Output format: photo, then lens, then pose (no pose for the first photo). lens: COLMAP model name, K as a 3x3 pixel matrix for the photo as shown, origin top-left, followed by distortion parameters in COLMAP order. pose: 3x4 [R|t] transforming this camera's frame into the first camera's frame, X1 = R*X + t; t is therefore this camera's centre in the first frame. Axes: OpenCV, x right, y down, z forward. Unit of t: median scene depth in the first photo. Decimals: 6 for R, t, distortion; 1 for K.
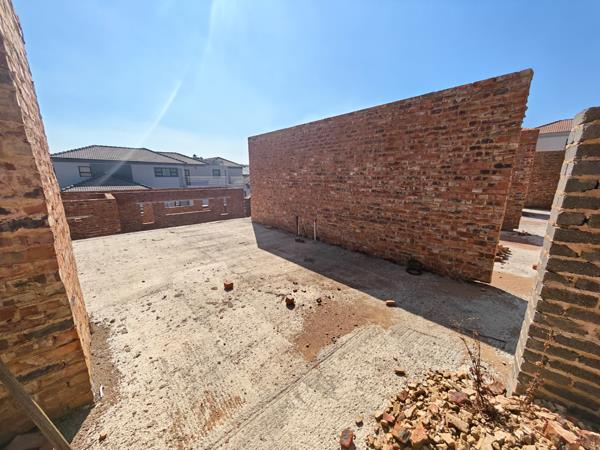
lens RADIAL K [[222.8, 0, 299.1], [0, 222.8, 225.1], [0, 0, 1]] dist [-0.002491, -0.000074]
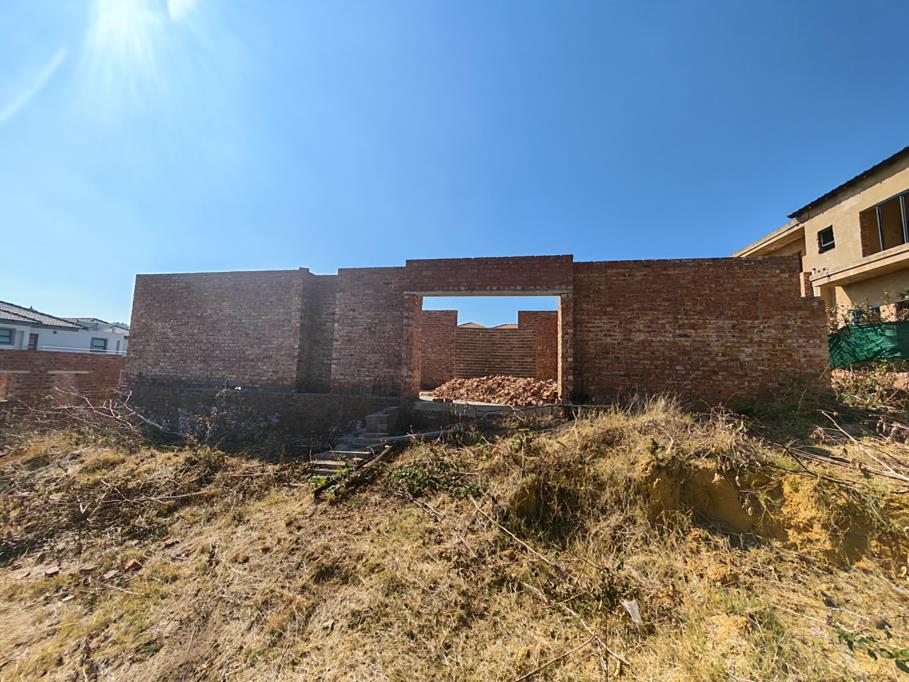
lens RADIAL K [[337.5, 0, 453.1], [0, 337.5, 341.1], [0, 0, 1]] dist [-0.002491, -0.000074]
pose [[0.808076, 0.082727, 0.583240, -1.254329], [0.094265, 0.959172, -0.266653, 0.704729], [-0.581487, 0.270455, 0.767285, -1.827895]]
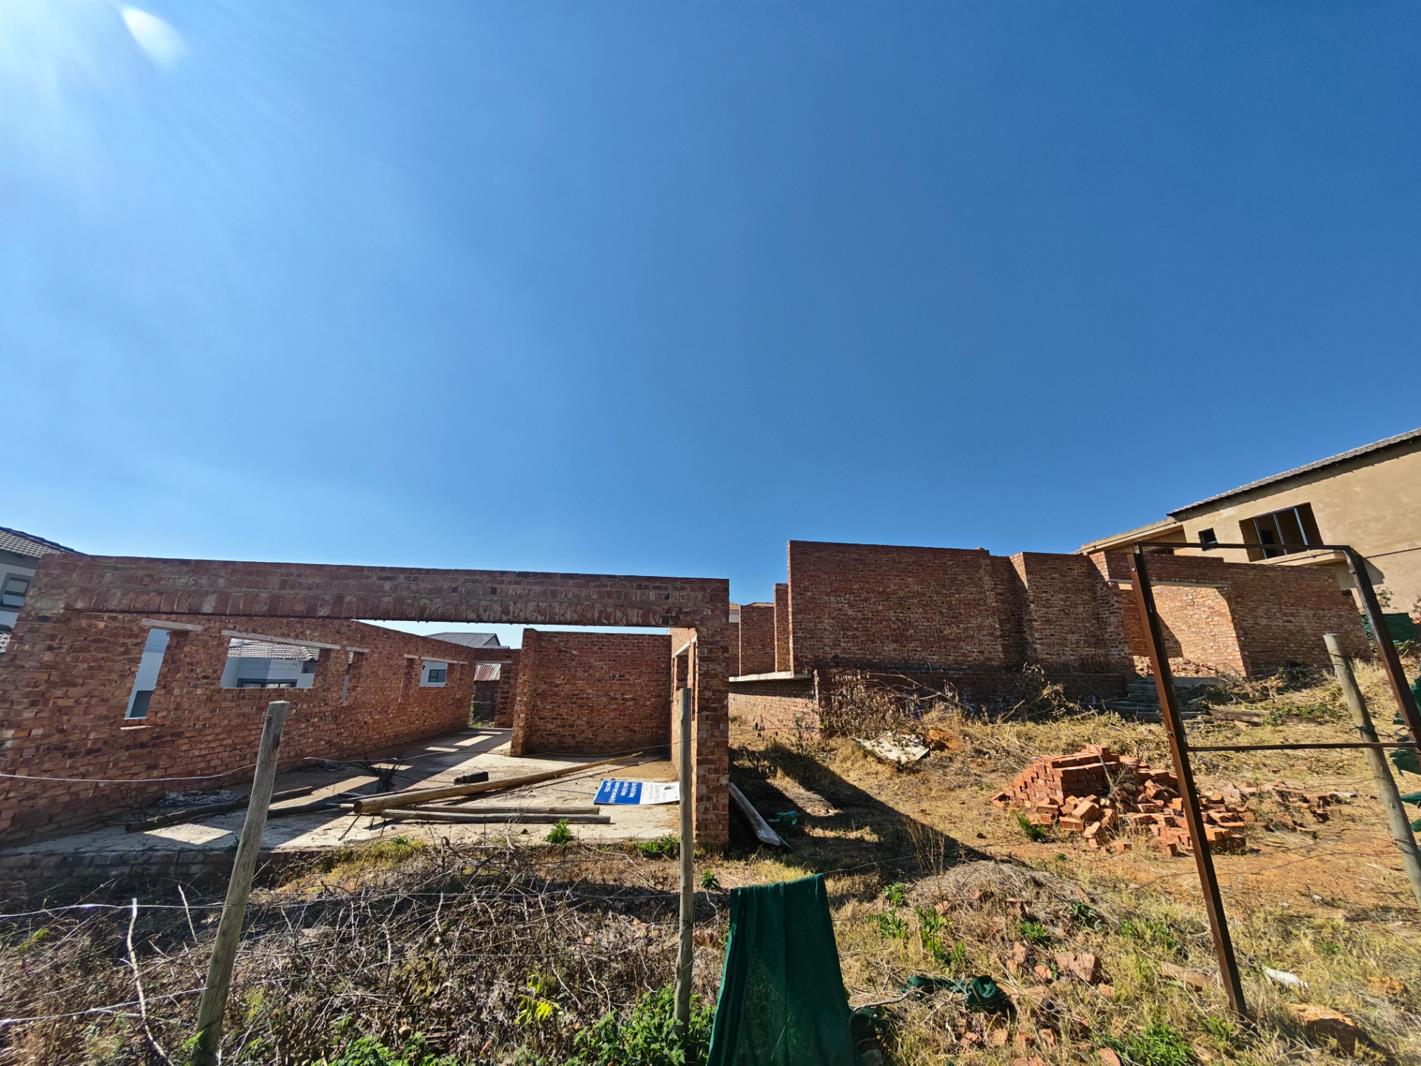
lens RADIAL K [[527.7, 0, 708.4], [0, 527.7, 533.1], [0, 0, 1]] dist [-0.002491, -0.000074]
pose [[0.581096, 0.233086, 0.779742, -4.739621], [0.160967, 0.906263, -0.390866, 0.548868], [-0.797758, 0.352644, 0.489107, 0.071251]]
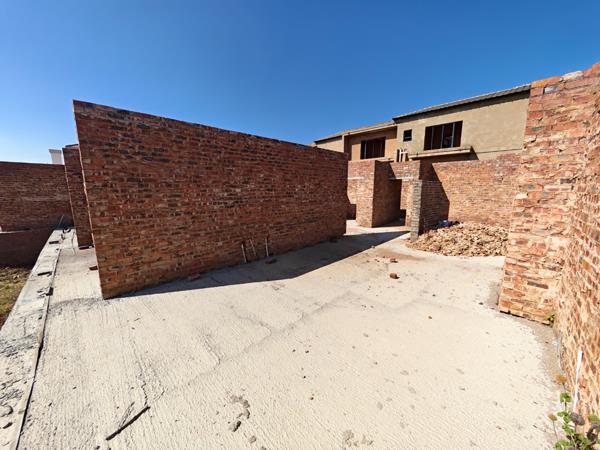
lens RADIAL K [[222.8, 0, 299.1], [0, 222.8, 225.1], [0, 0, 1]] dist [-0.002491, -0.000074]
pose [[-0.044256, -0.159453, 0.986213, -1.440592], [0.217235, 0.962023, 0.165291, -0.329175], [-0.975116, 0.221555, -0.007937, 1.401948]]
